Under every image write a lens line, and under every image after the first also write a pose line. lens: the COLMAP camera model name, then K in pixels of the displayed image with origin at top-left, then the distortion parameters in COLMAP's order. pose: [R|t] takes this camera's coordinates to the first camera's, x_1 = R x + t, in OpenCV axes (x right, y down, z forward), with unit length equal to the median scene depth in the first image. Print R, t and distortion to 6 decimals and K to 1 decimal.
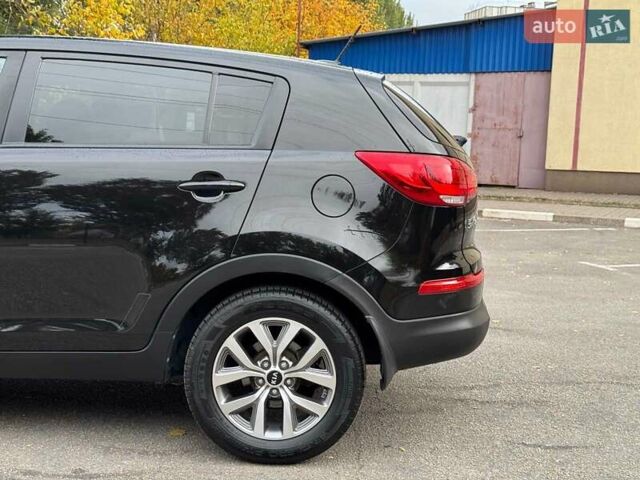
lens RADIAL K [[915.4, 0, 320.0], [0, 915.4, 240.0], [0, 0, 1]] dist [0.140096, -0.079291]
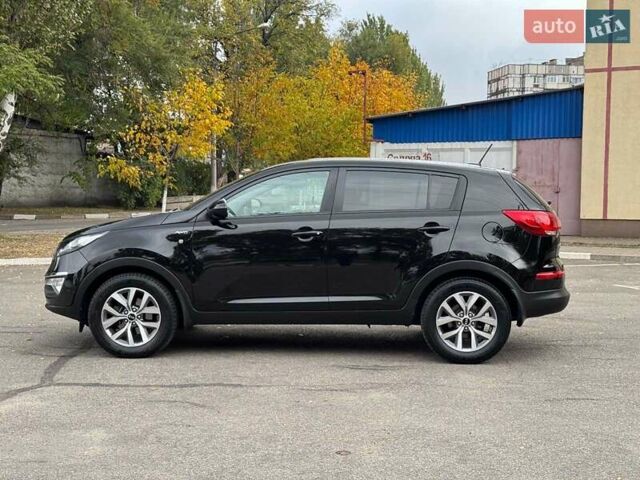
lens RADIAL K [[915.4, 0, 320.0], [0, 915.4, 240.0], [0, 0, 1]] dist [0.140096, -0.079291]
pose [[0.999278, -0.025177, -0.028453, -0.293379], [0.023380, 0.997814, -0.061815, 0.082490], [0.029948, 0.061105, 0.997682, -1.003000]]
